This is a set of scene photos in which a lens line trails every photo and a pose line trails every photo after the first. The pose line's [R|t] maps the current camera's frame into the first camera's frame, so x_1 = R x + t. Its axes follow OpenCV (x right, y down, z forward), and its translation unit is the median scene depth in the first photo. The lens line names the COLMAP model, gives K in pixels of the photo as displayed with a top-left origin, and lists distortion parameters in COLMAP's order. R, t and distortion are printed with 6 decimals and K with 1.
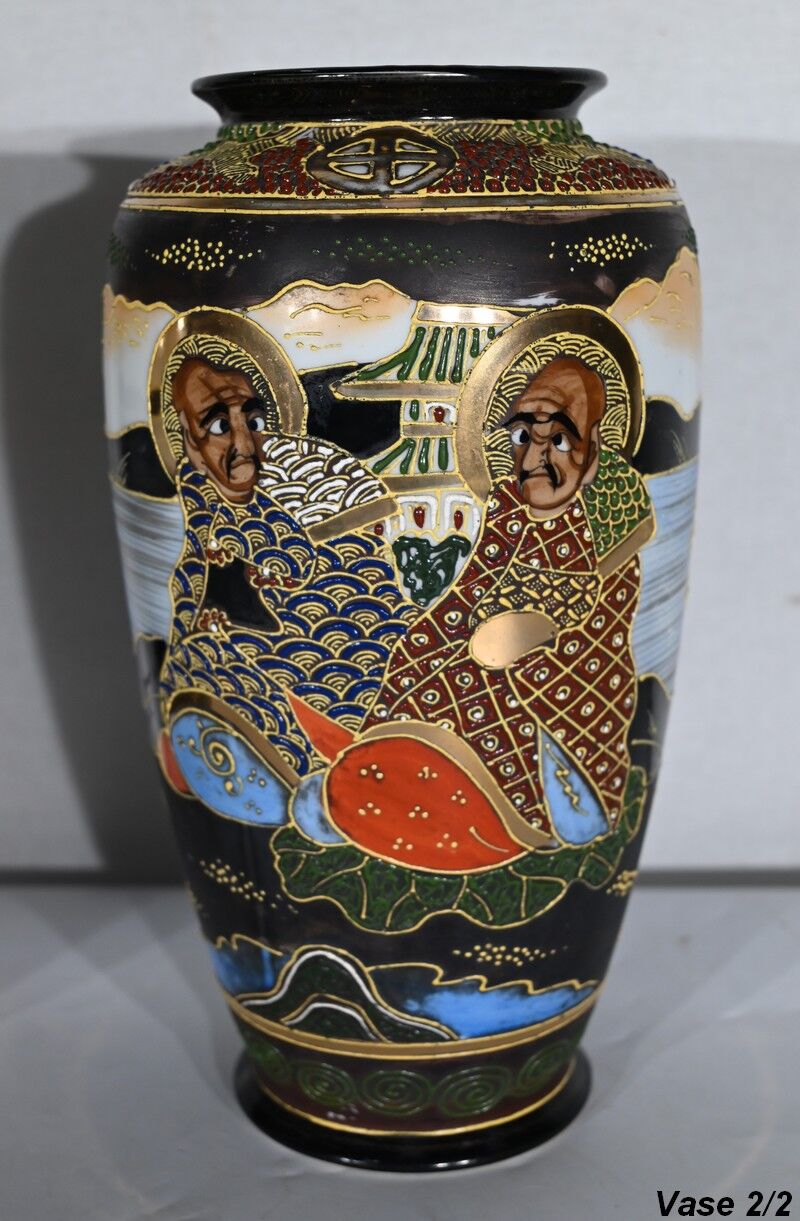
lens RADIAL K [[1776.3, 0, 400.7], [0, 1776.3, 600.8], [0, 0, 1]] dist [-0.006897, 0.000000]
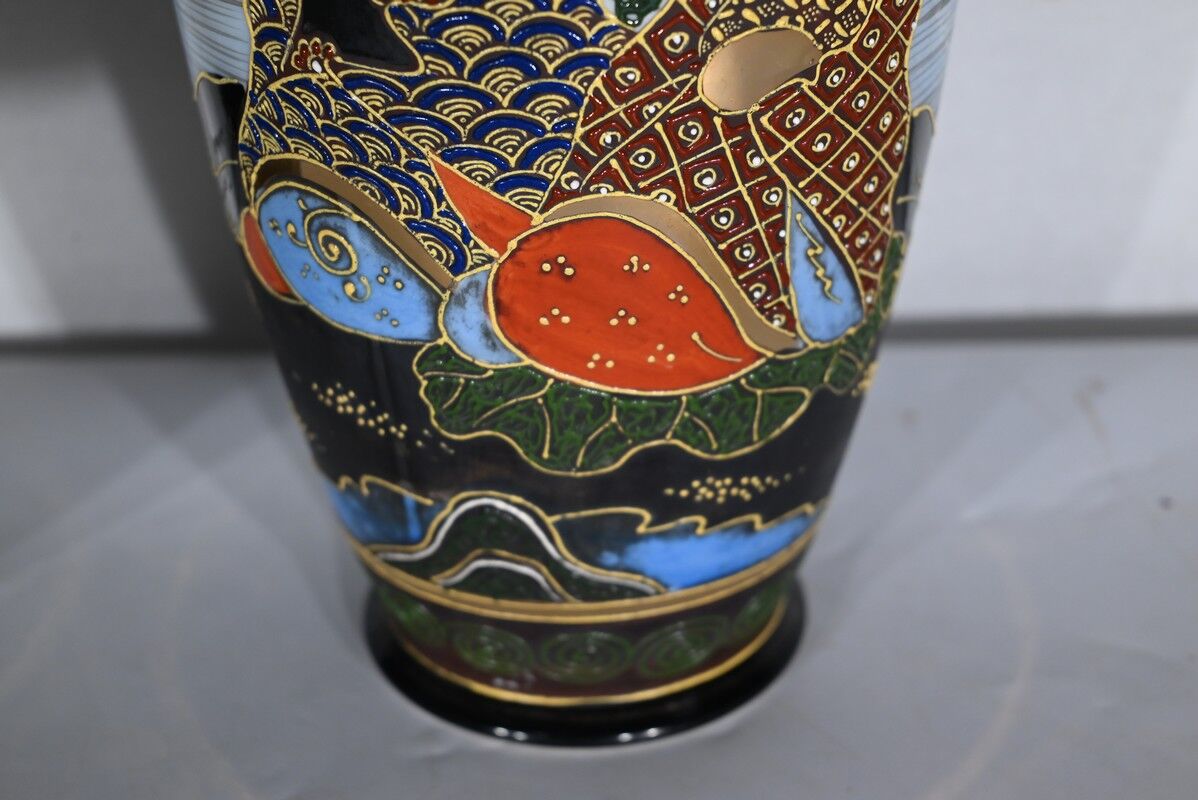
lens RADIAL K [[1721.7, 0, 606.9], [0, 1721.7, 406.4], [0, 0, 1]] dist [-0.025688, 0.000000]
pose [[0.994192, -0.054057, 0.093057, -0.061919], [0.029947, 0.969504, 0.243240, -0.015077], [-0.103367, -0.239041, 0.965492, 0.316849]]
